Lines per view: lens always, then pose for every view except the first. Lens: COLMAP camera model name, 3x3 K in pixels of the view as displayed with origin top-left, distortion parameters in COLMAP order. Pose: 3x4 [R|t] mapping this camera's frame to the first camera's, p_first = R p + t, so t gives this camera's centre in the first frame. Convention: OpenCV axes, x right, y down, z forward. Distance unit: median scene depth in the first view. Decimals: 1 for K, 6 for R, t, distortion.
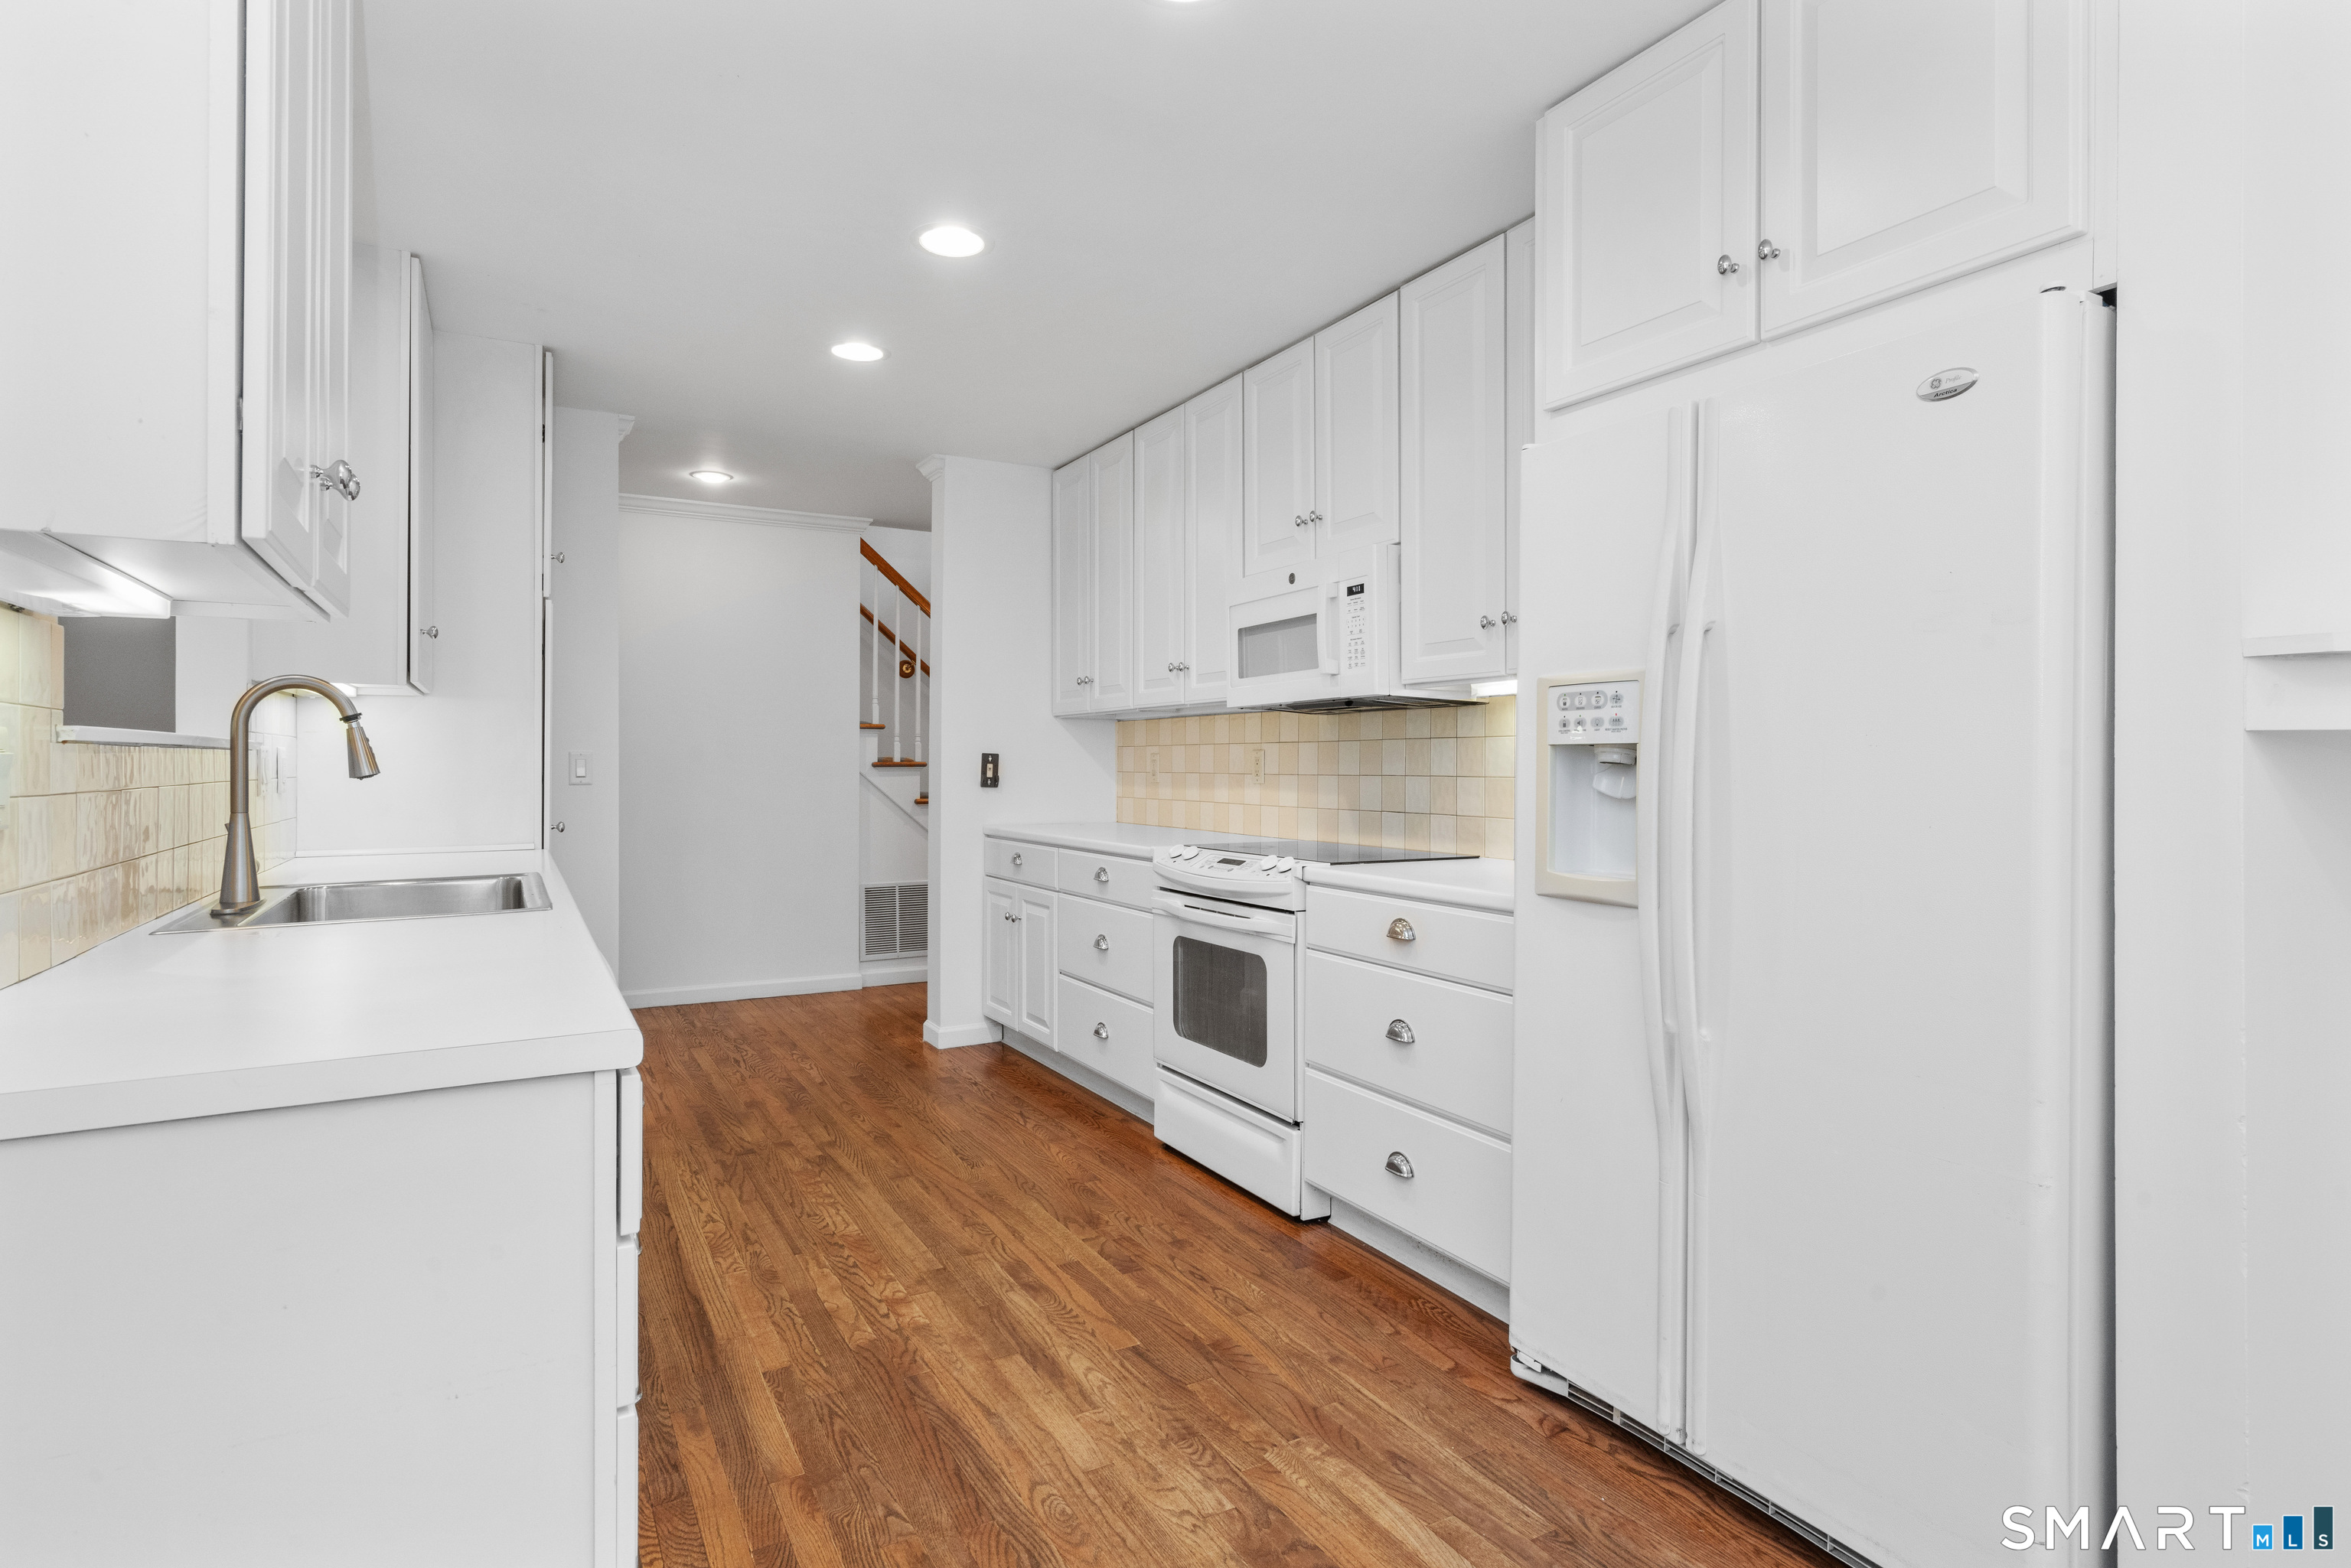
lens RADIAL K [[1201.1, 0, 1174.4], [0, 1201.1, 761.2], [0, 0, 1]] dist [0.001714, 0.000414]
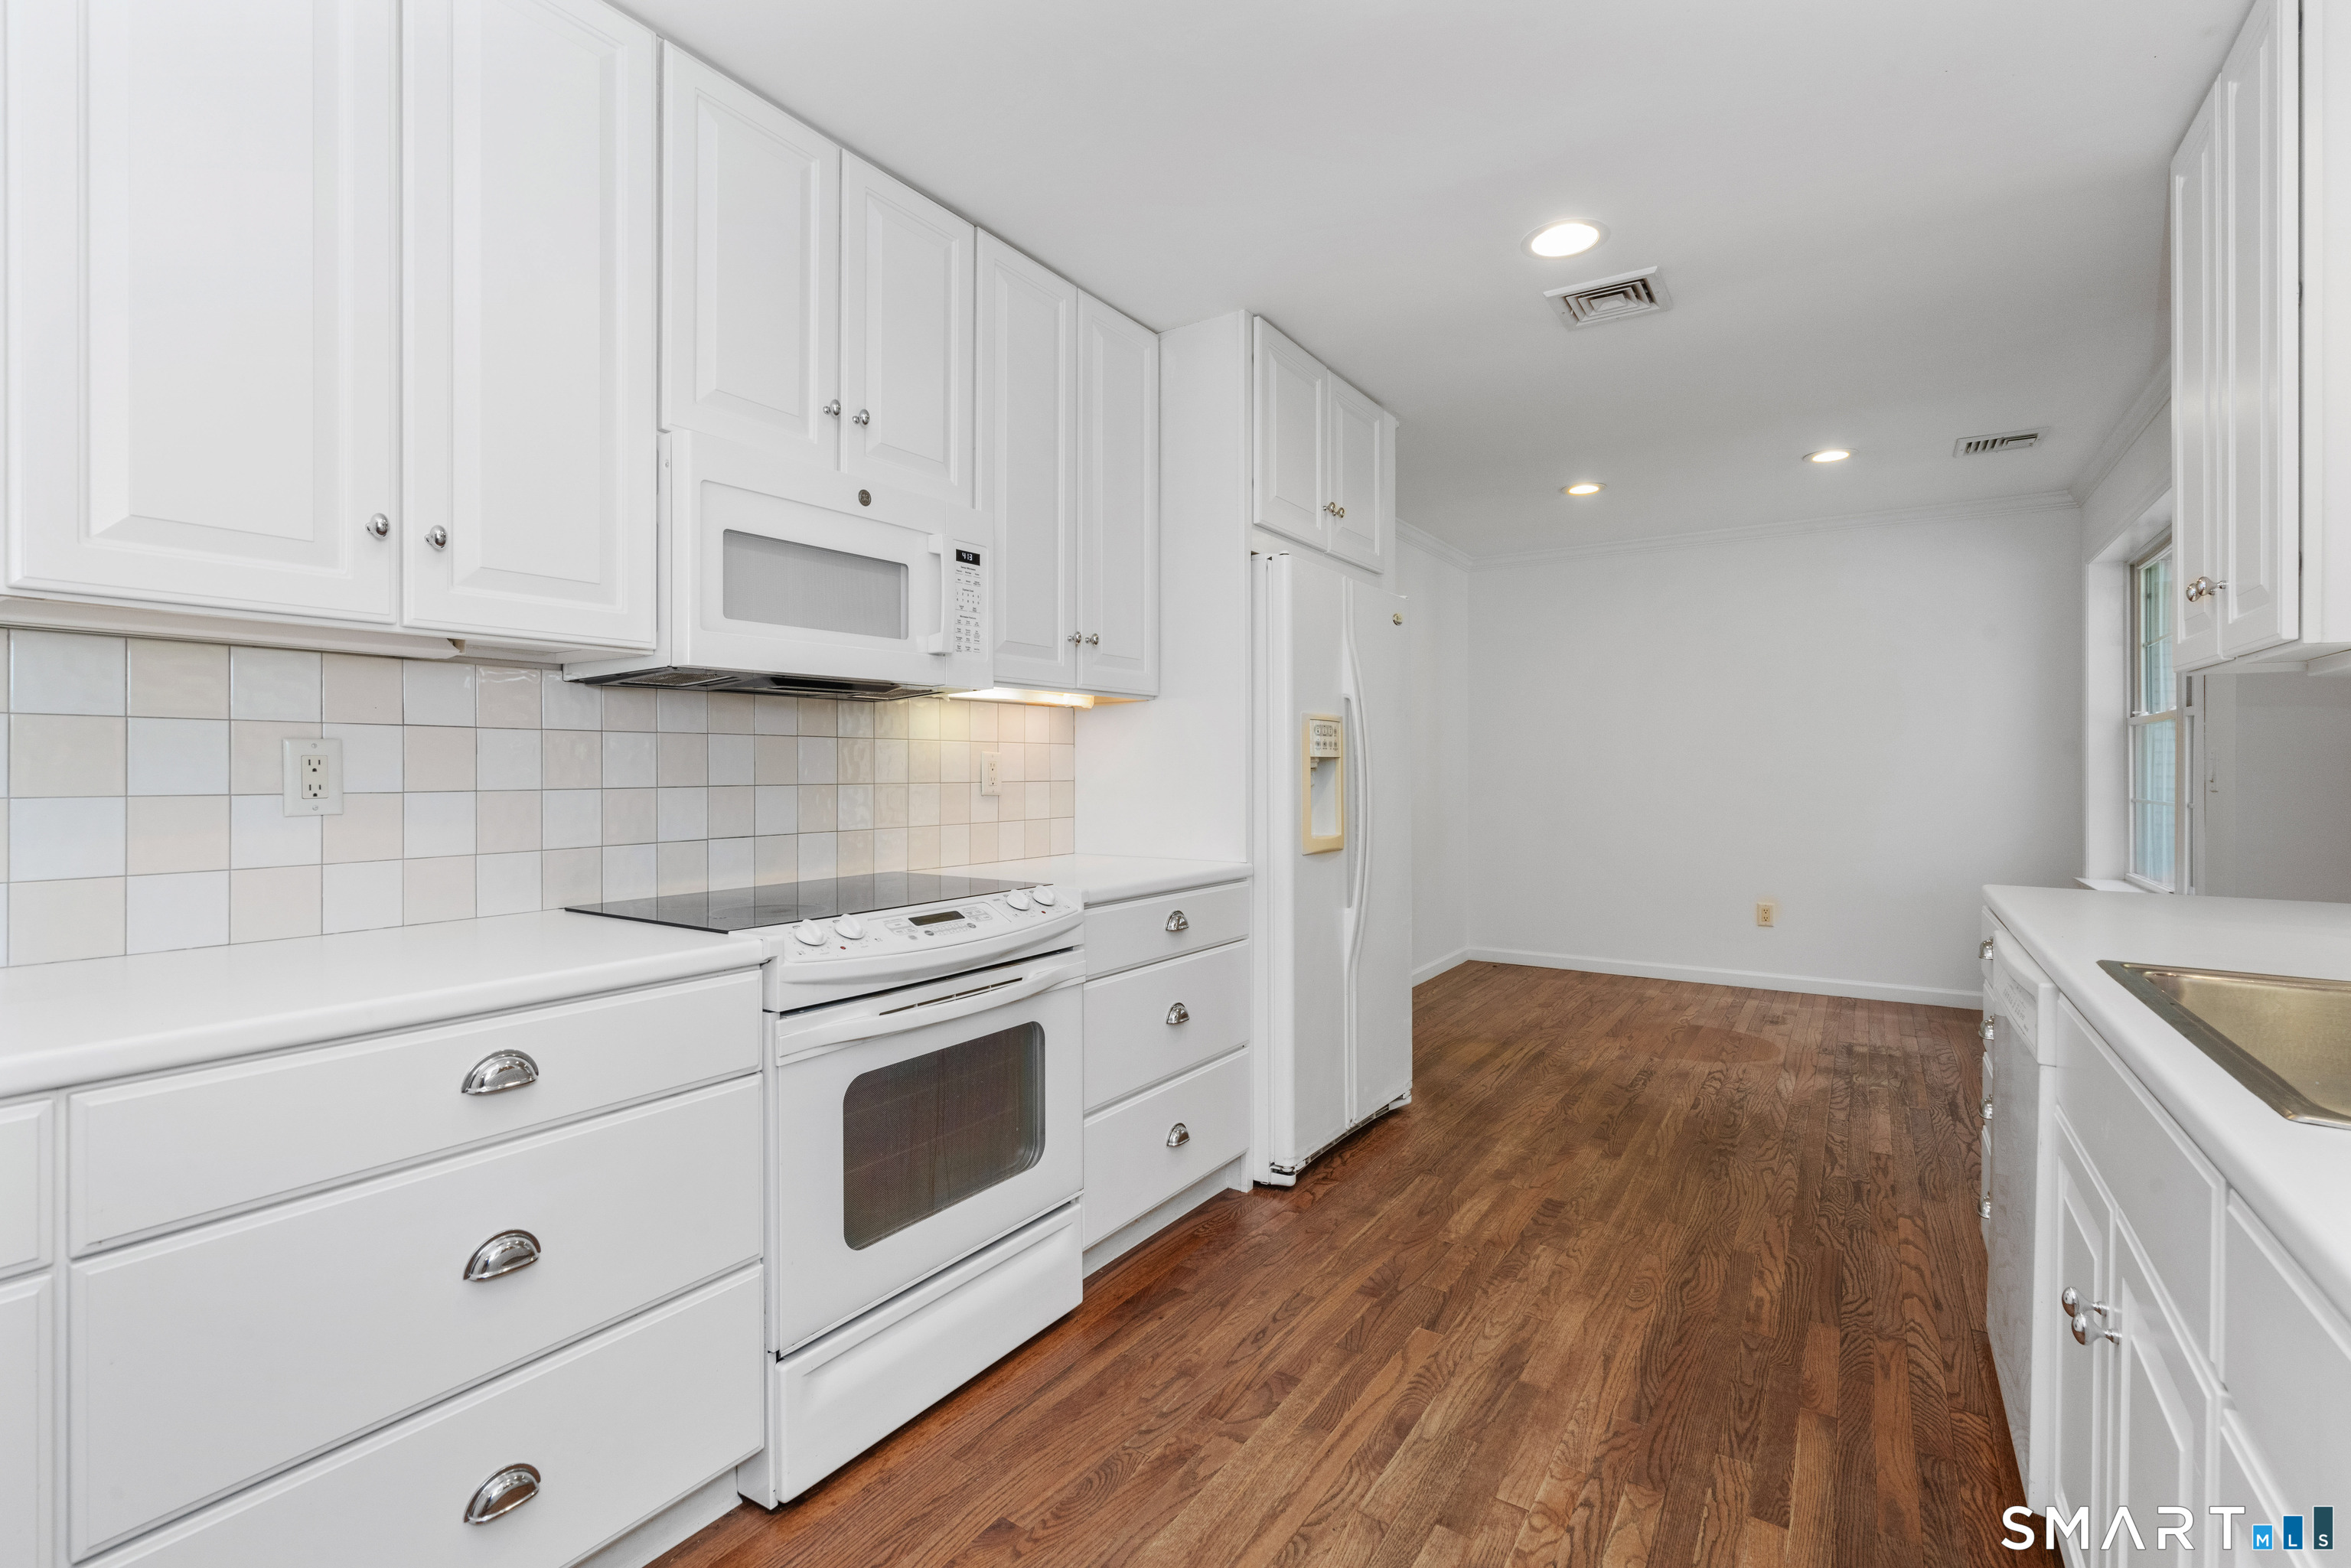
lens RADIAL K [[1055.6, 0, 1177.4], [0, 1055.6, 768.6], [0, 0, 1]] dist [0.000145, 0.000933]
pose [[-0.464710, -0.003180, 0.885457, -0.659433], [-0.004315, 0.999990, 0.001326, 0.000067], [-0.885453, -0.003204, -0.464719, 1.435073]]
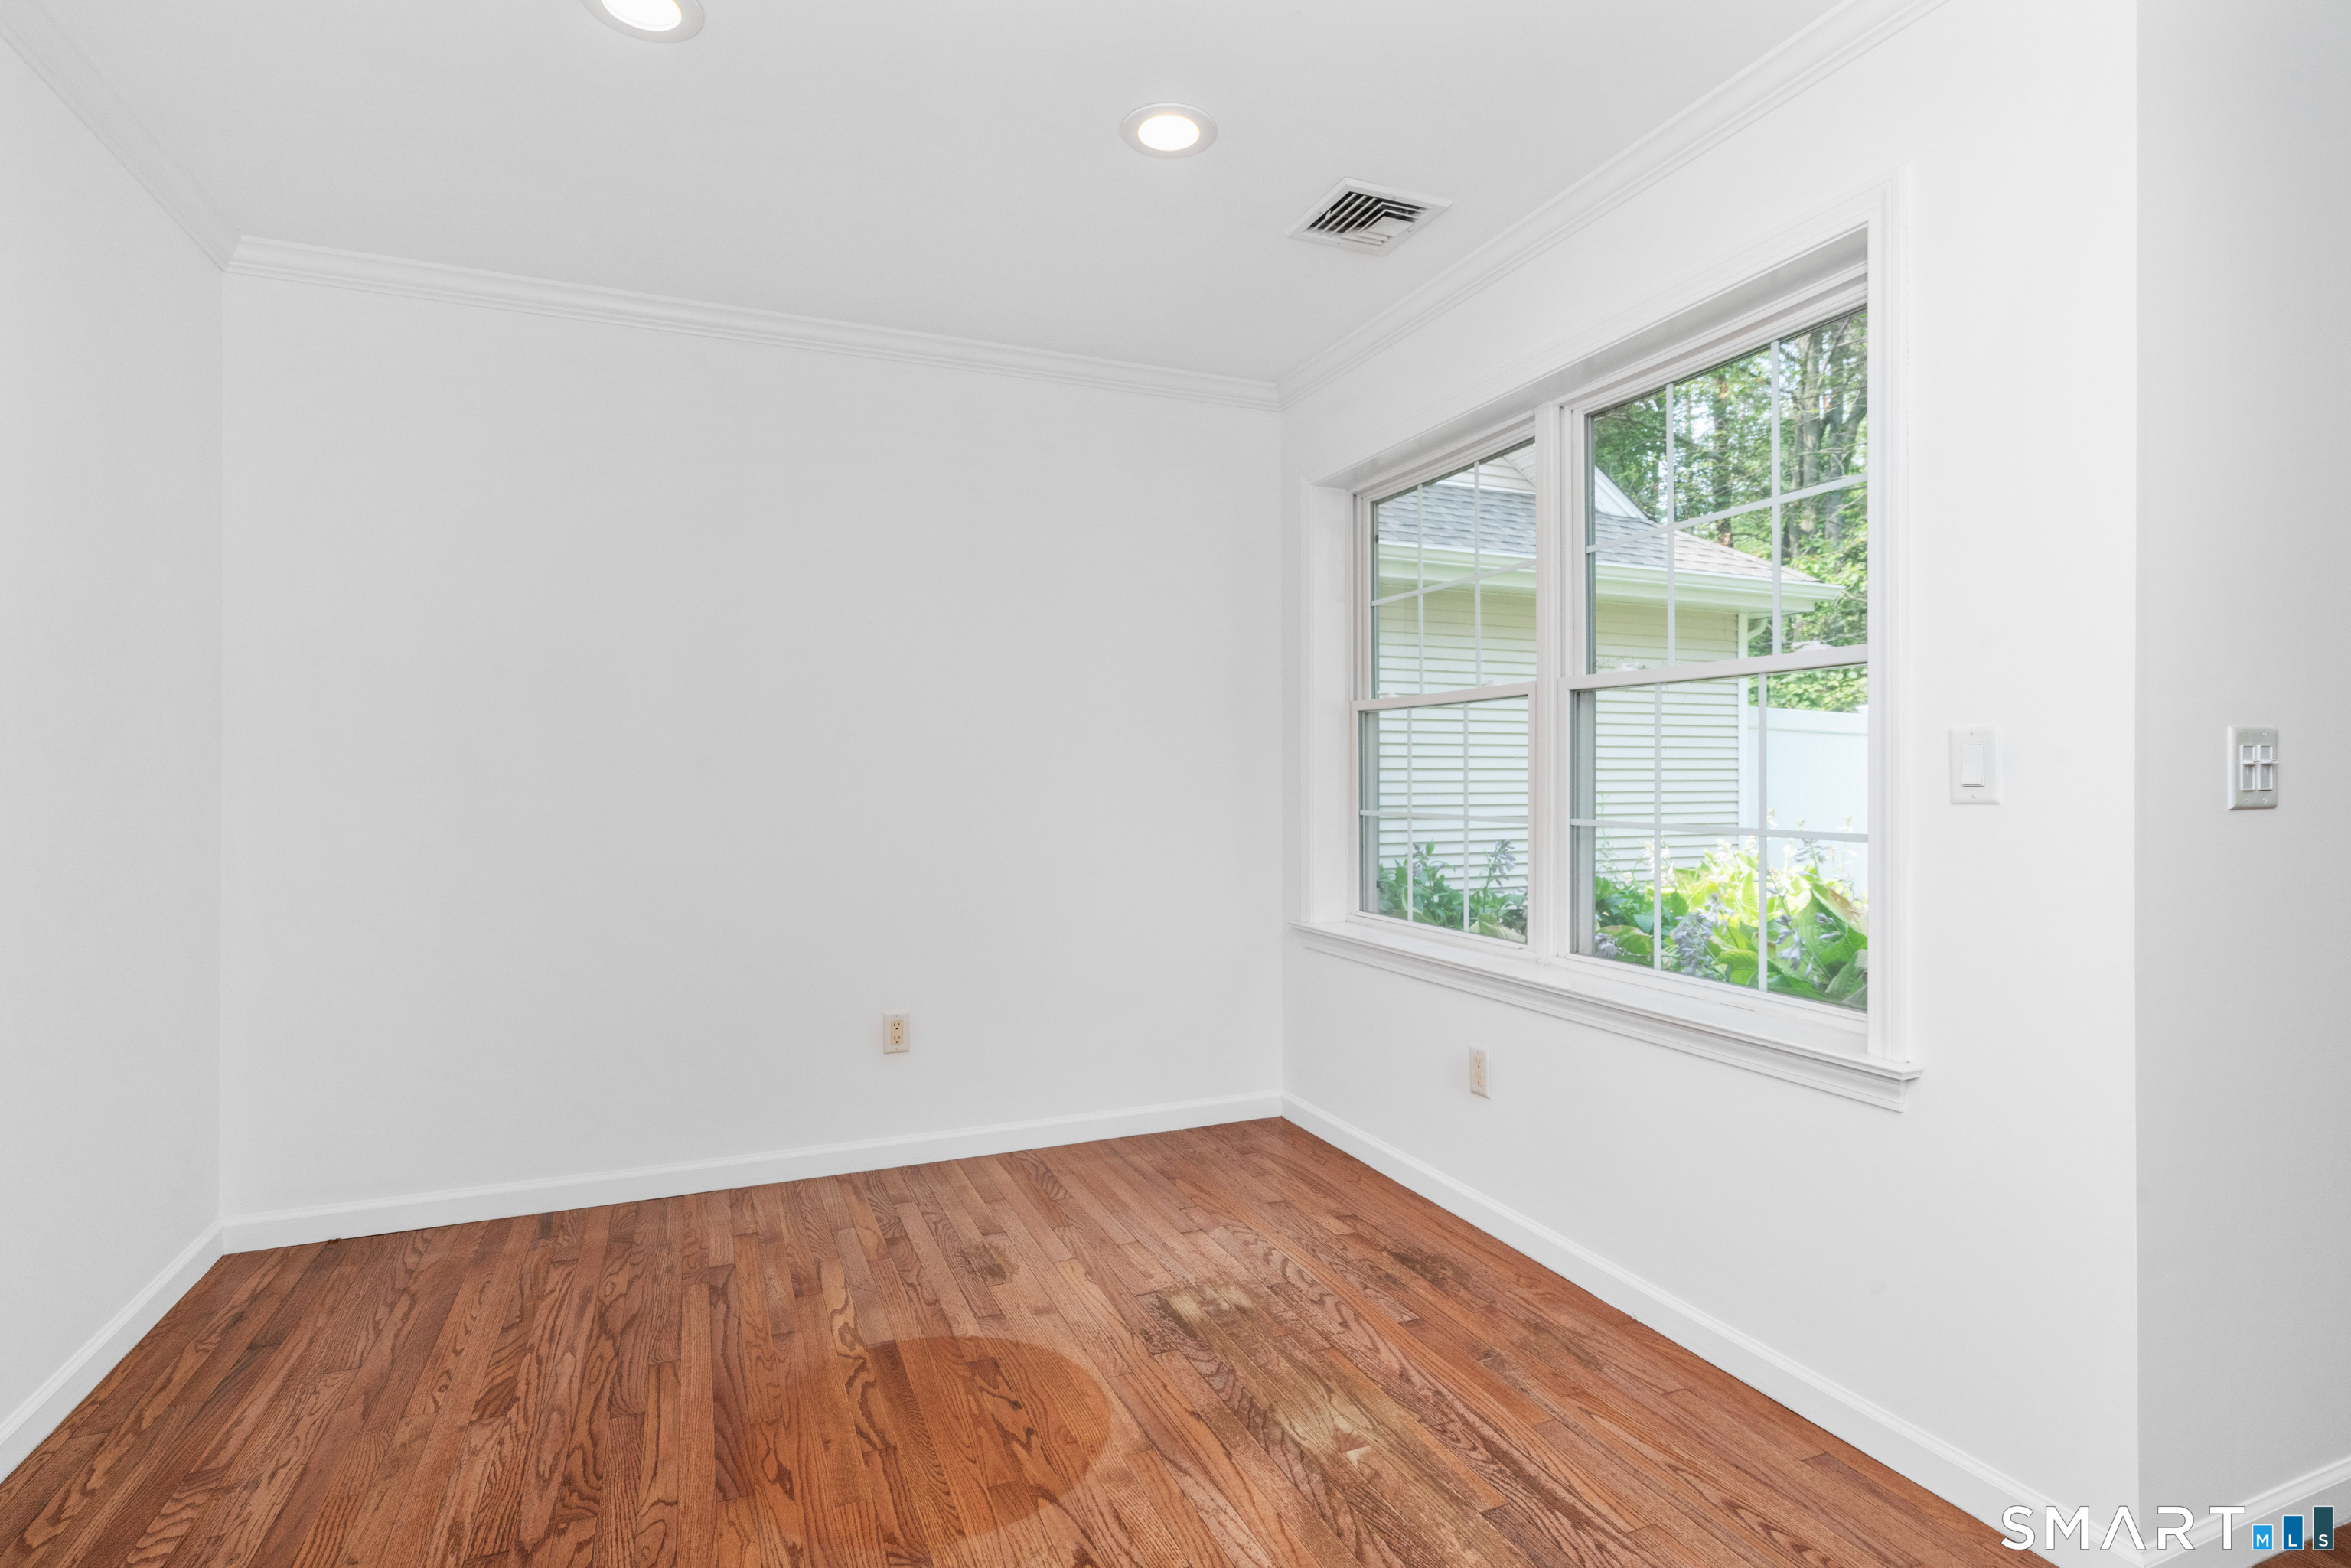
lens RADIAL K [[1156.5, 0, 1169.4], [0, 1156.5, 778.7], [0, 0, 1]] dist [0.005838, -0.000003]
pose [[-0.992843, 0.000005, 0.119424, 0.186660], [-0.000594, 0.999987, -0.004980, 0.012075], [-0.119423, -0.005015, -0.992831, 0.672565]]
